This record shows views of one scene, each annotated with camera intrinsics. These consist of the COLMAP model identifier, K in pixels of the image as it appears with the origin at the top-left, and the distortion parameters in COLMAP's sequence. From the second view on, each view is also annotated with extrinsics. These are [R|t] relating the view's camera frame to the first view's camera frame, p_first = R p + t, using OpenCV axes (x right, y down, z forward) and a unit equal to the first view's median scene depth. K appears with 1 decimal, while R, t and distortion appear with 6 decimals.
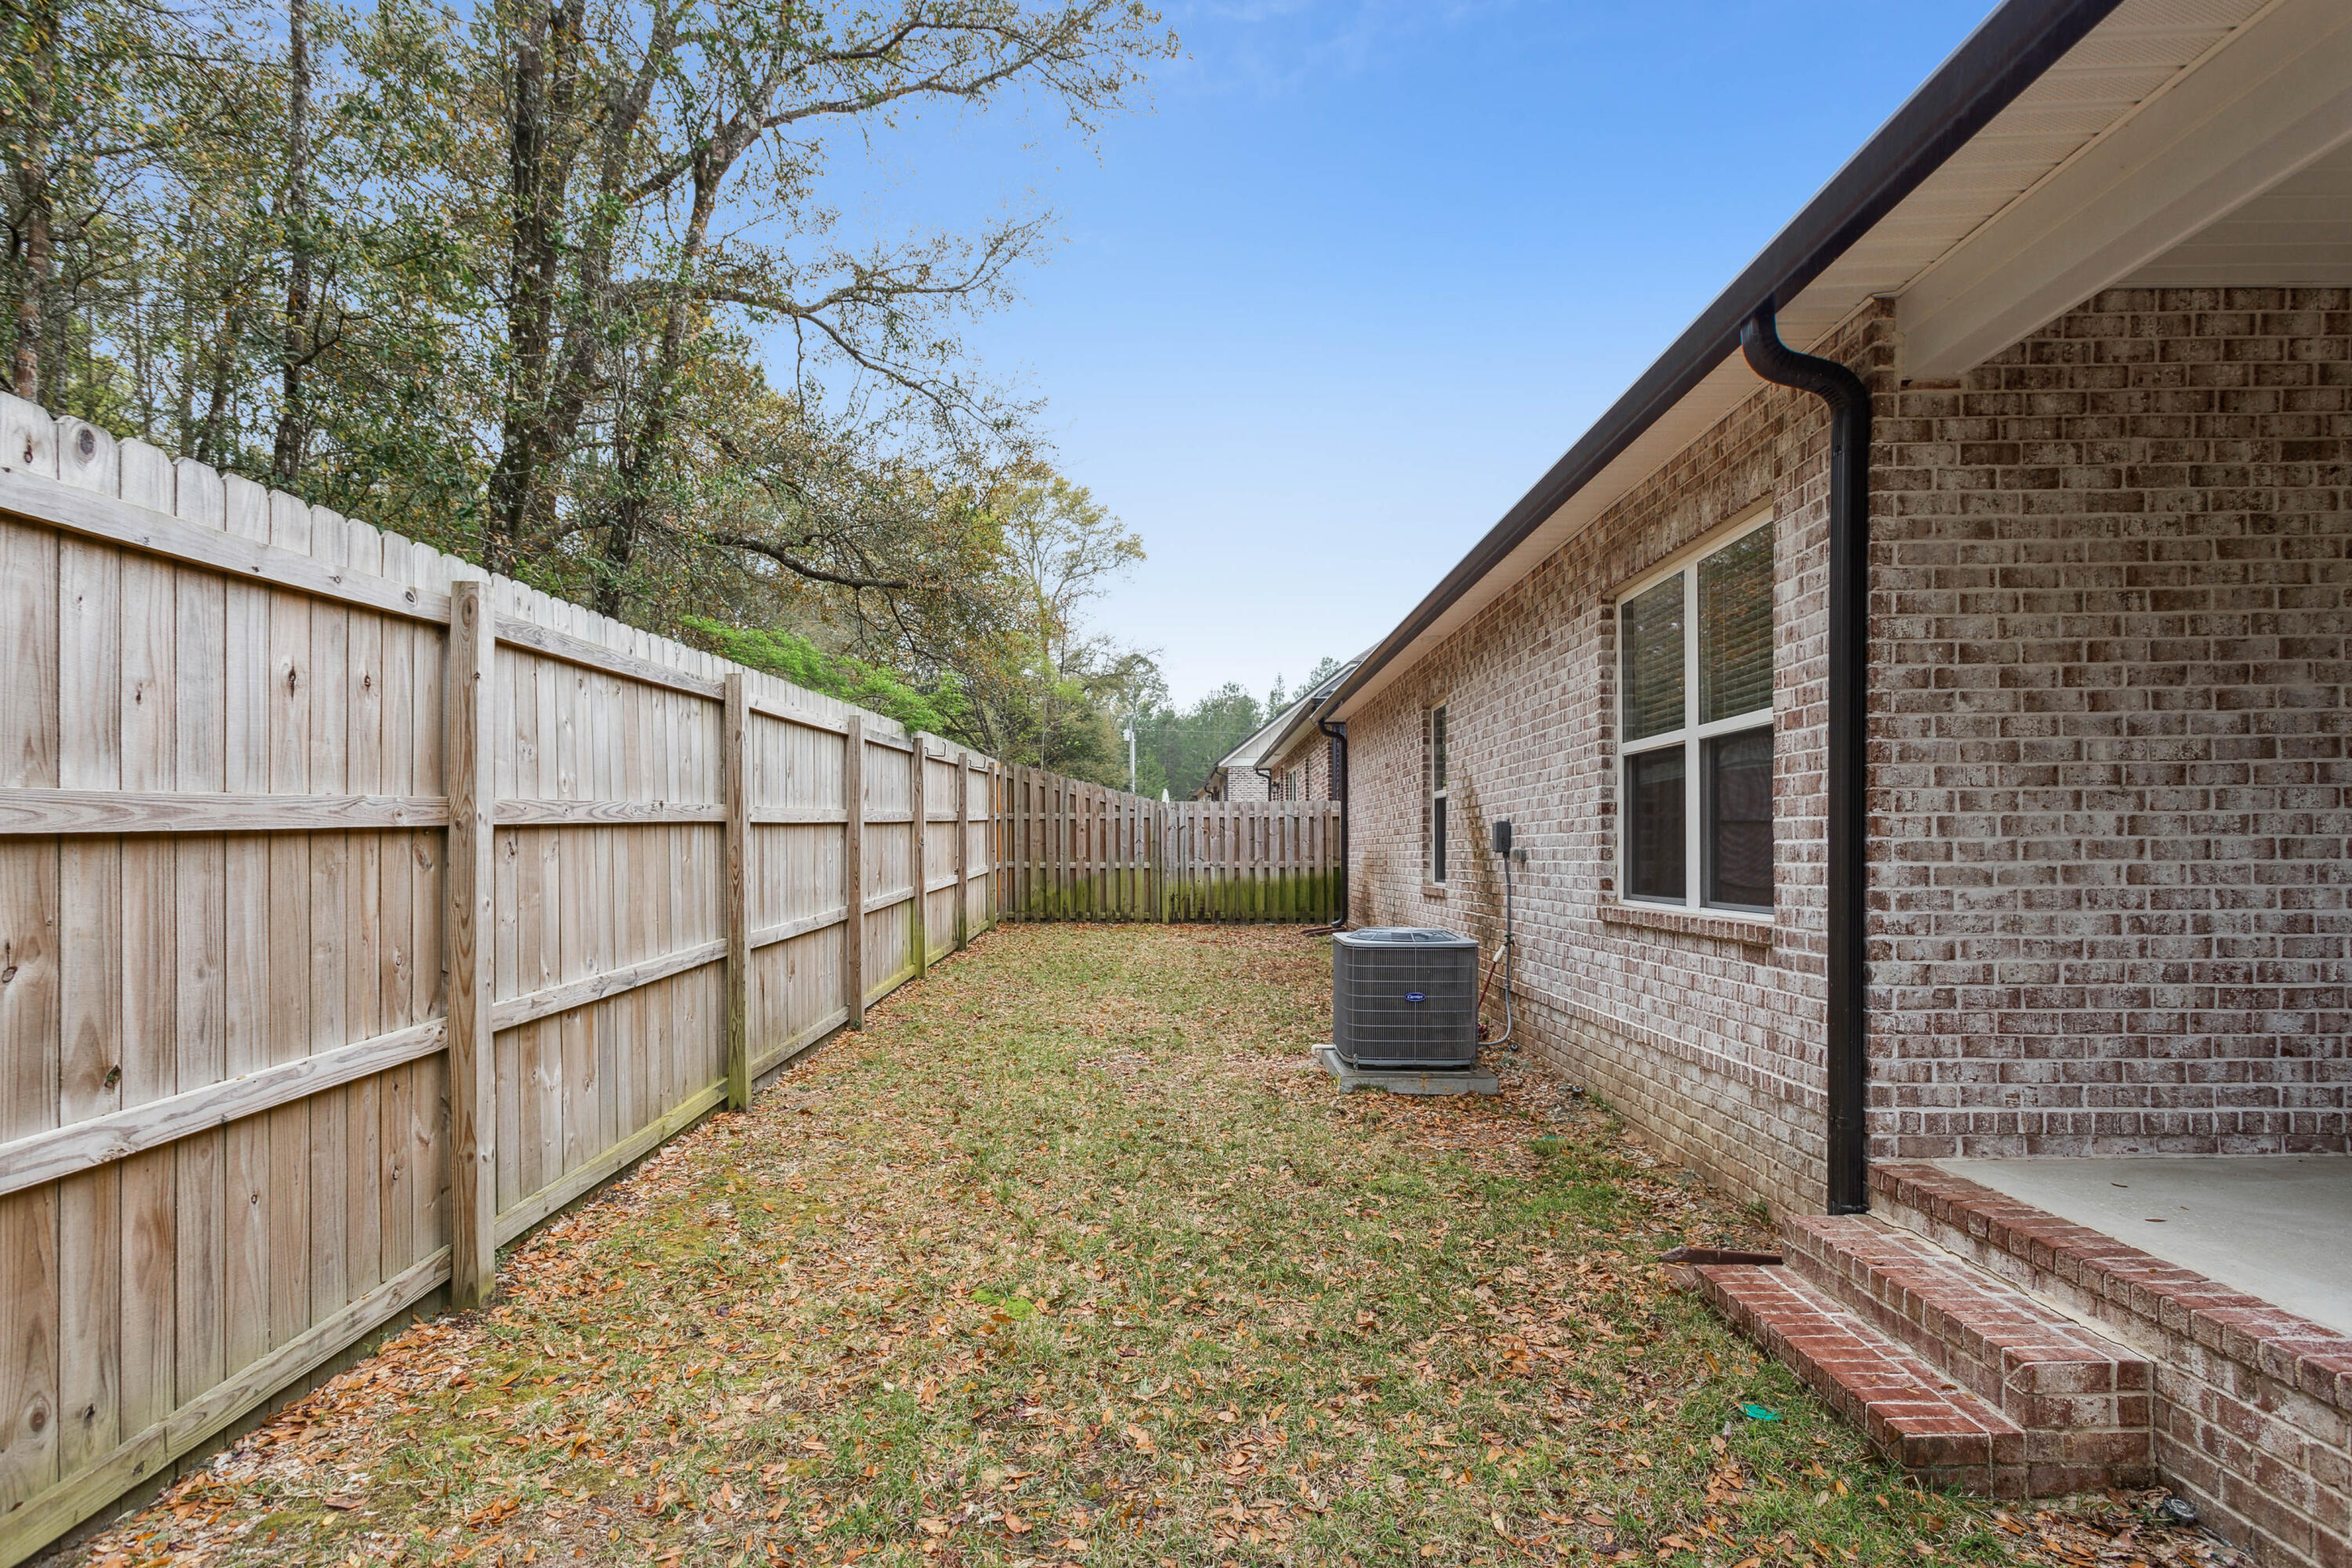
lens RADIAL K [[1180.1, 0, 1167.4], [0, 1180.1, 857.0], [0, 0, 1]] dist [0.010581, 0.000160]
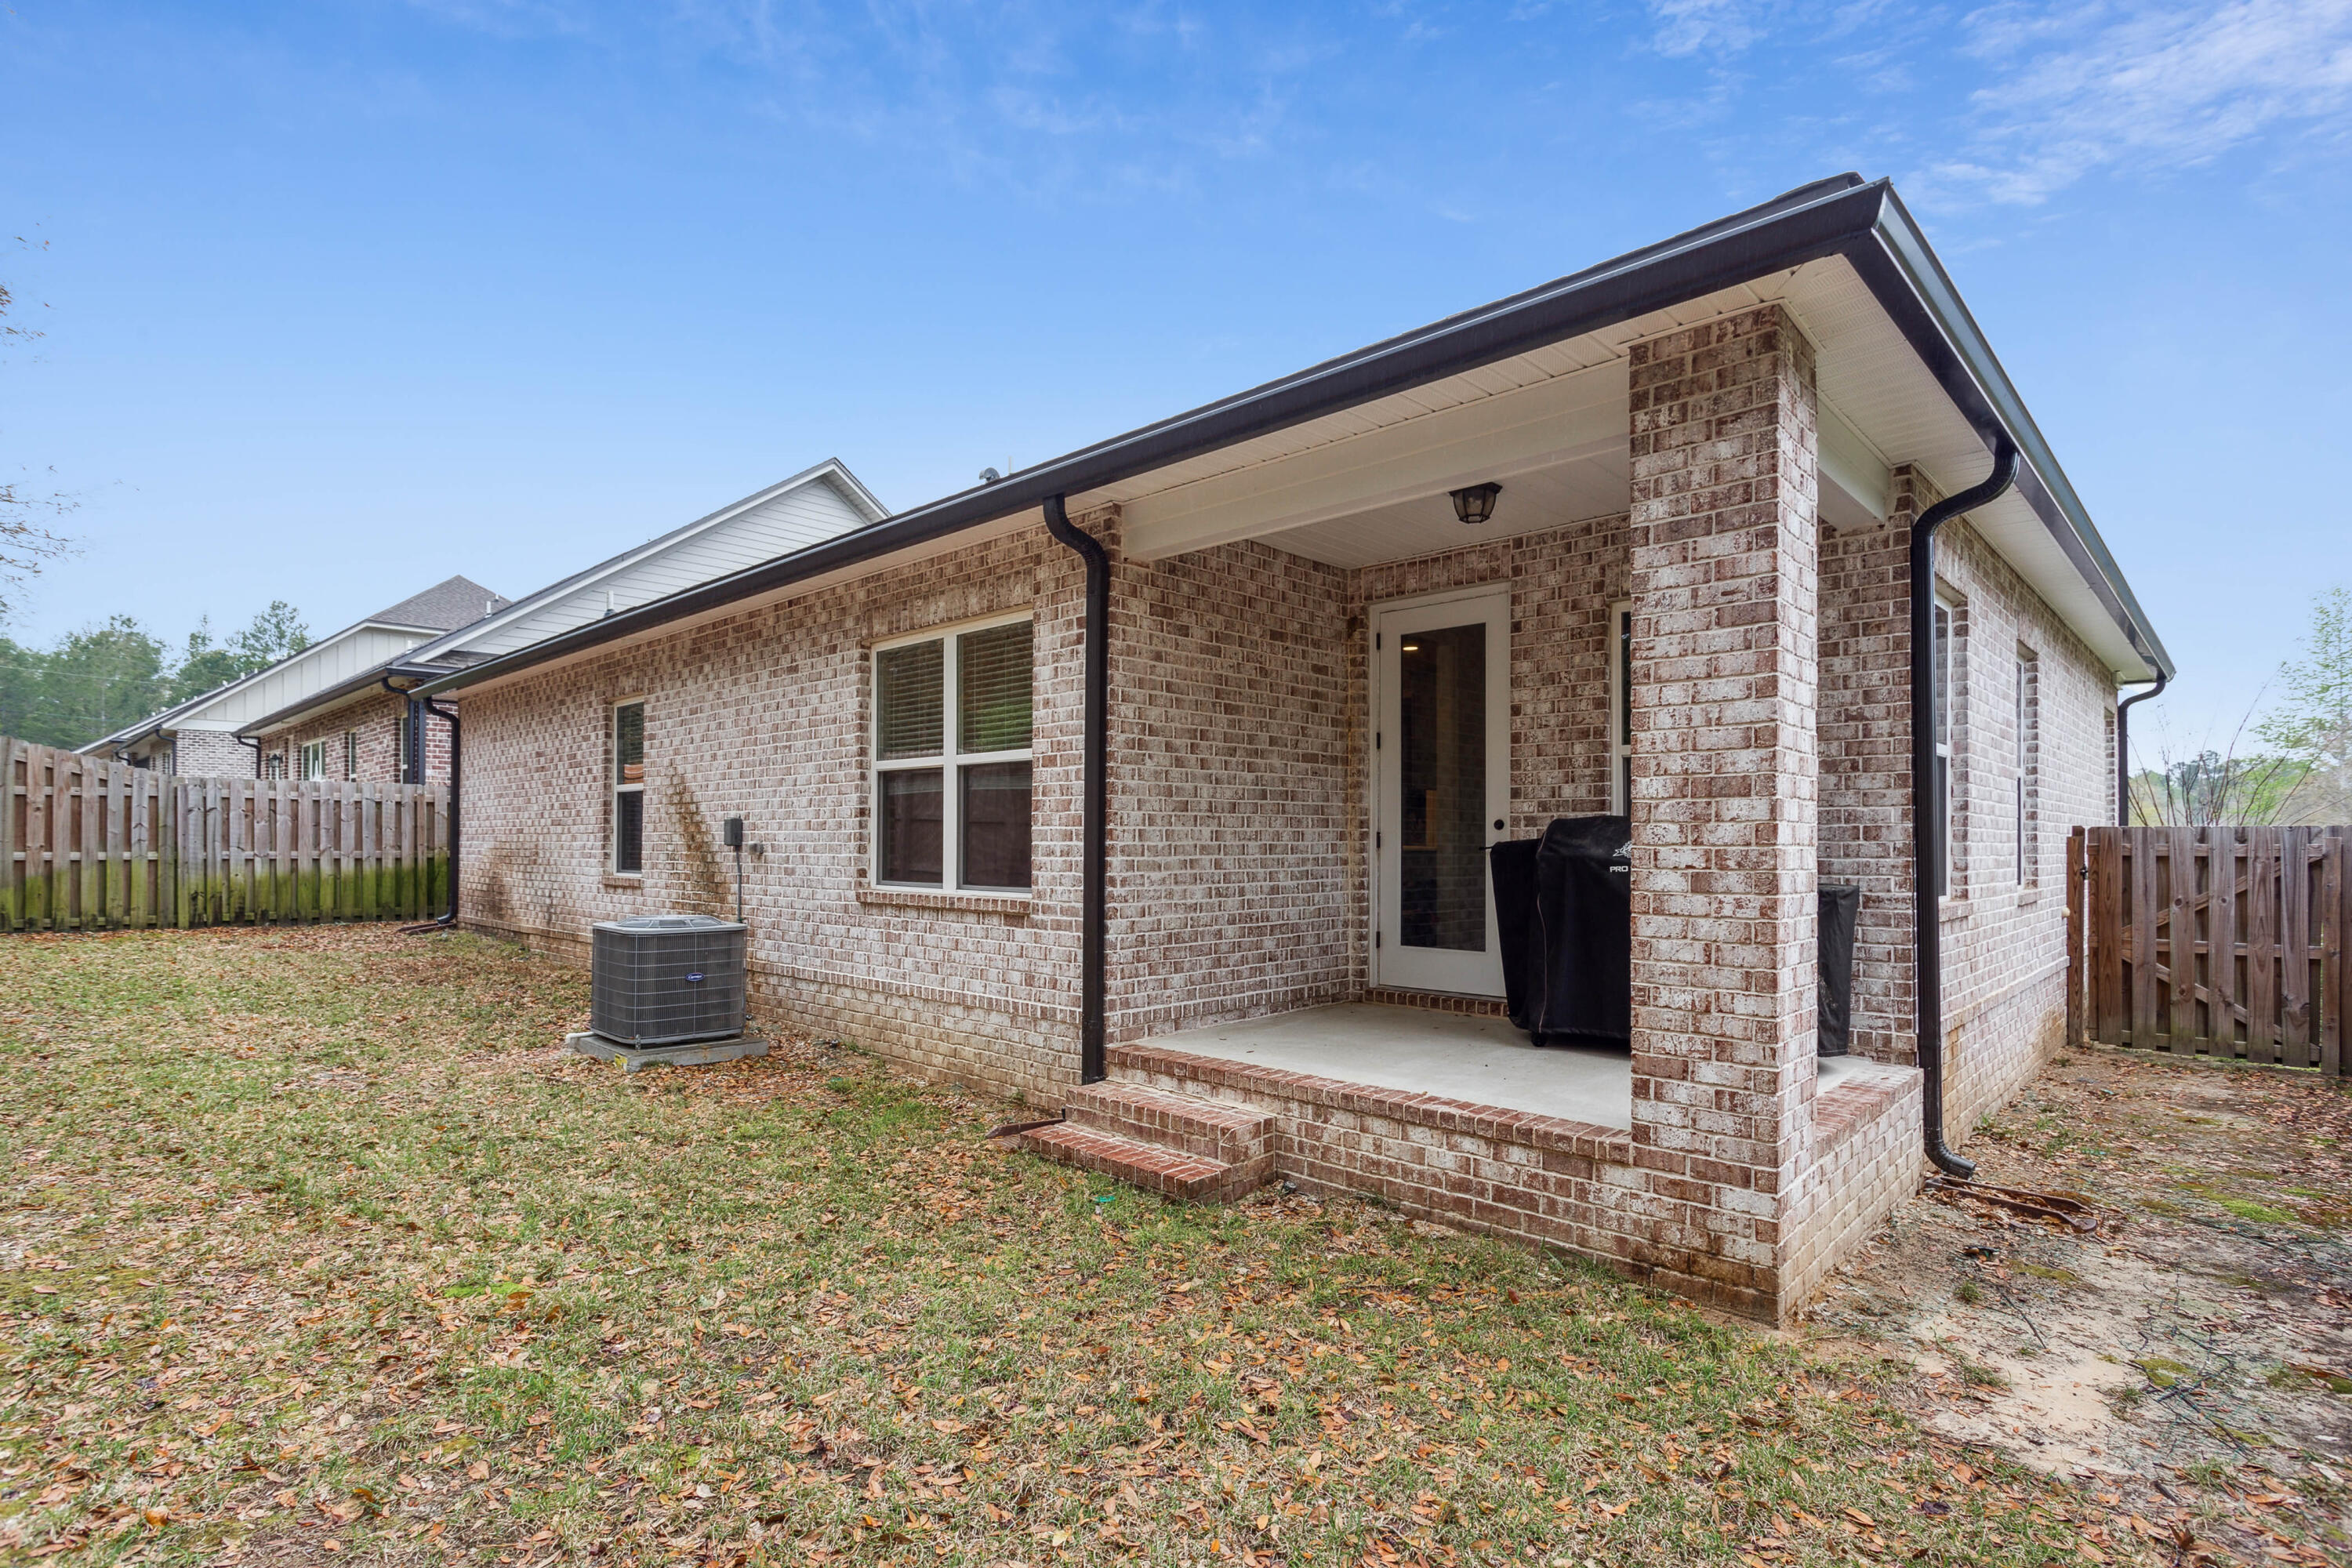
lens RADIAL K [[1153.3, 0, 1171.0], [0, 1153.3, 840.0], [0, 0, 1]] dist [0.000494, 0.000496]
pose [[0.687608, 0.007377, 0.726045, -0.466245], [-0.004565, 0.999973, -0.005837, -0.010017], [-0.726068, 0.000699, 0.687623, -0.118905]]
